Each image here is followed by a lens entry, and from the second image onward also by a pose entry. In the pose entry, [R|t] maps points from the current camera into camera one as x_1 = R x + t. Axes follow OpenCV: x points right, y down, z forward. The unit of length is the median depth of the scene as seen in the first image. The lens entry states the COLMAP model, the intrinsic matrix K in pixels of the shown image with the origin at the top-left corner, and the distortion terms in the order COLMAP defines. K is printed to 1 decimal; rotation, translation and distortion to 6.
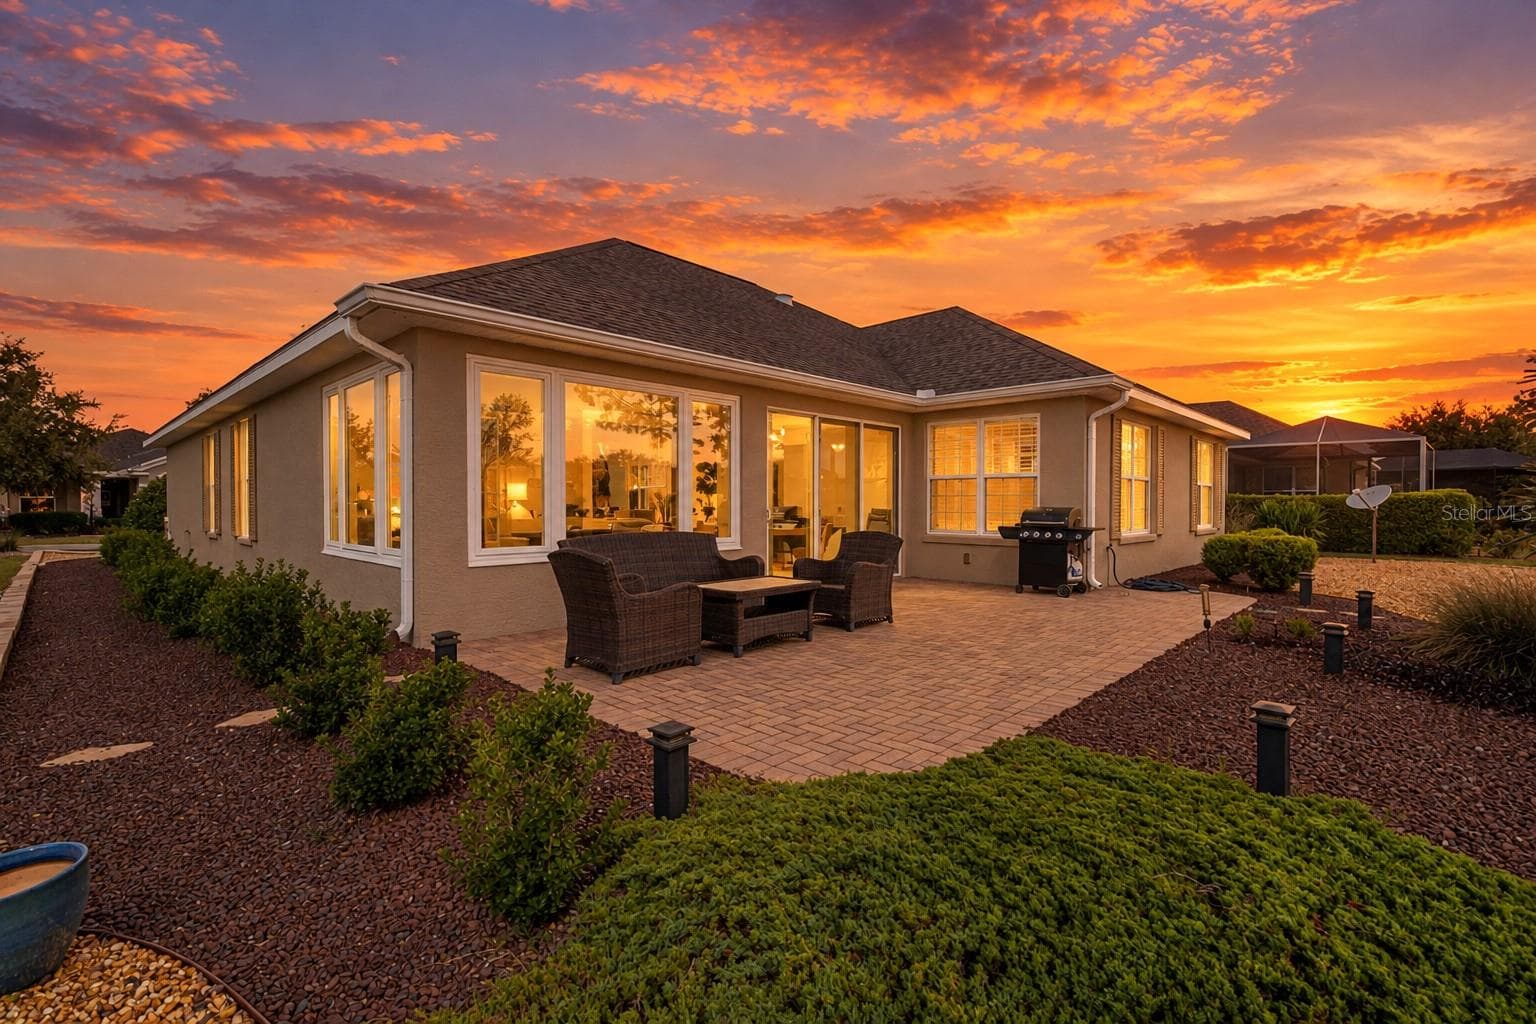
lens RADIAL K [[701.2, 0, 779.9], [0, 701.2, 474.1], [0, 0, 1]] dist [0.000113, 0.000119]
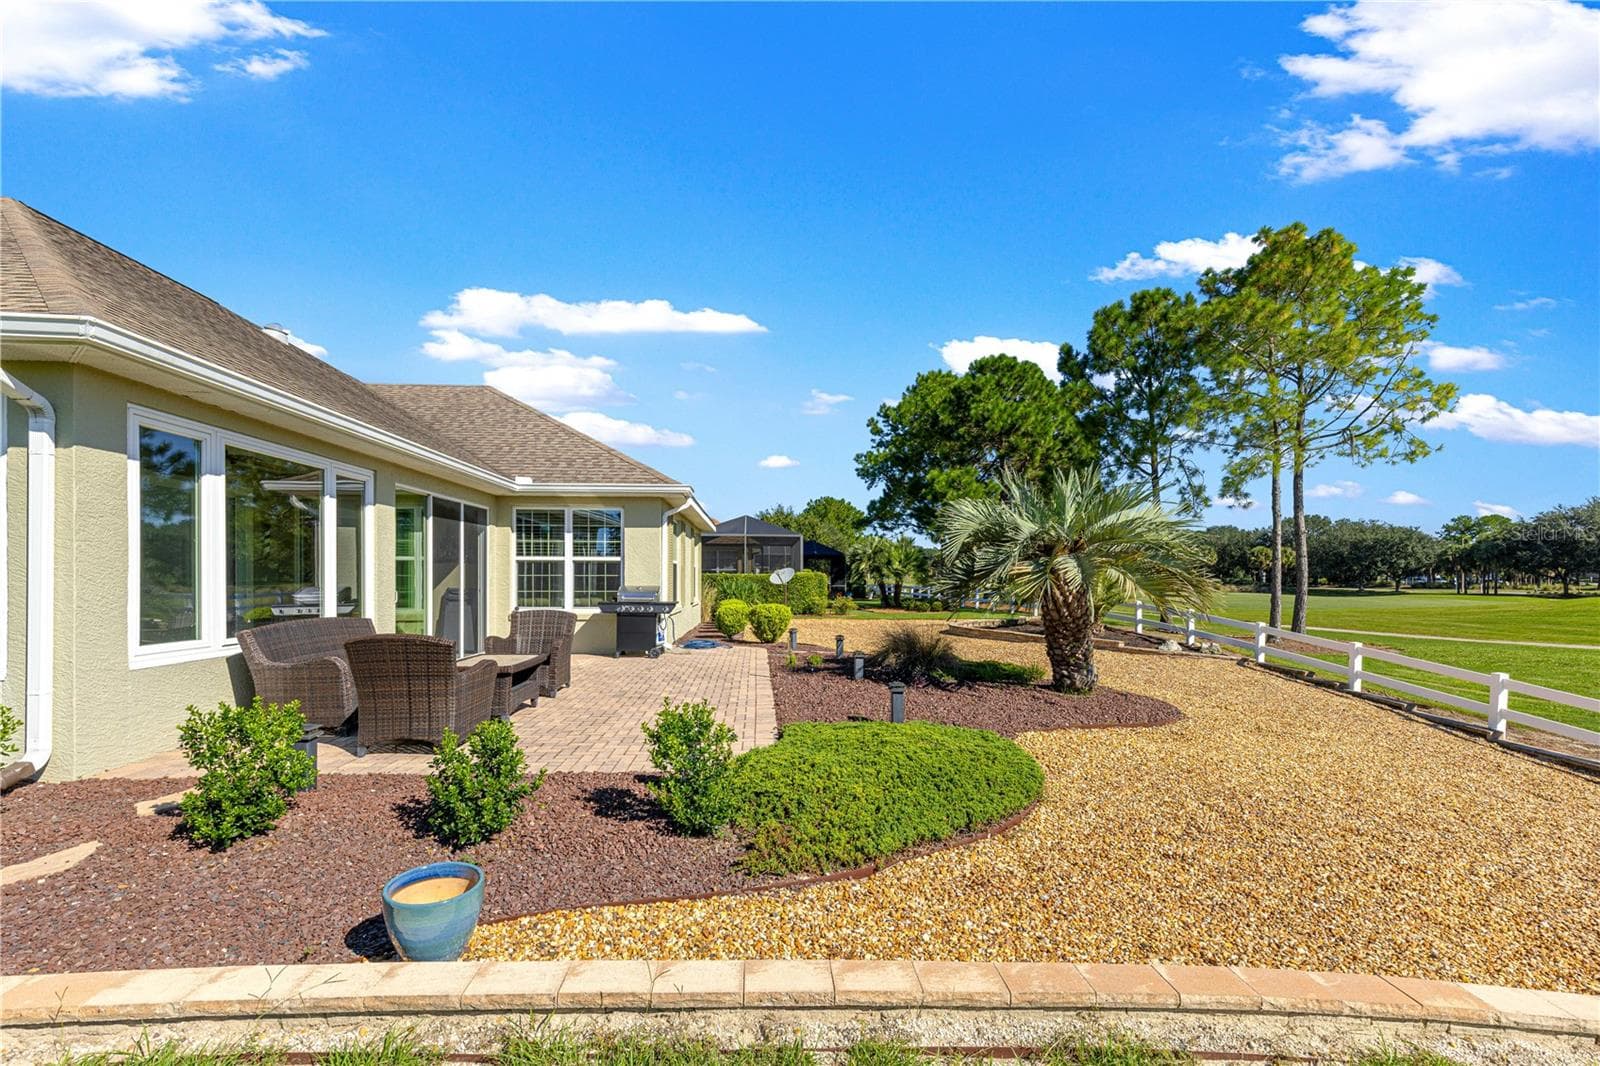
lens RADIAL K [[738.6, 0, 808.9], [0, 738.6, 577.6], [0, 0, 1]] dist [0.000341, 0.000004]
pose [[0.678678, 0.000936, 0.734436, -0.710440], [-0.031819, 0.999098, 0.028130, -0.027792], [-0.733747, -0.042460, 0.678095, -0.177819]]
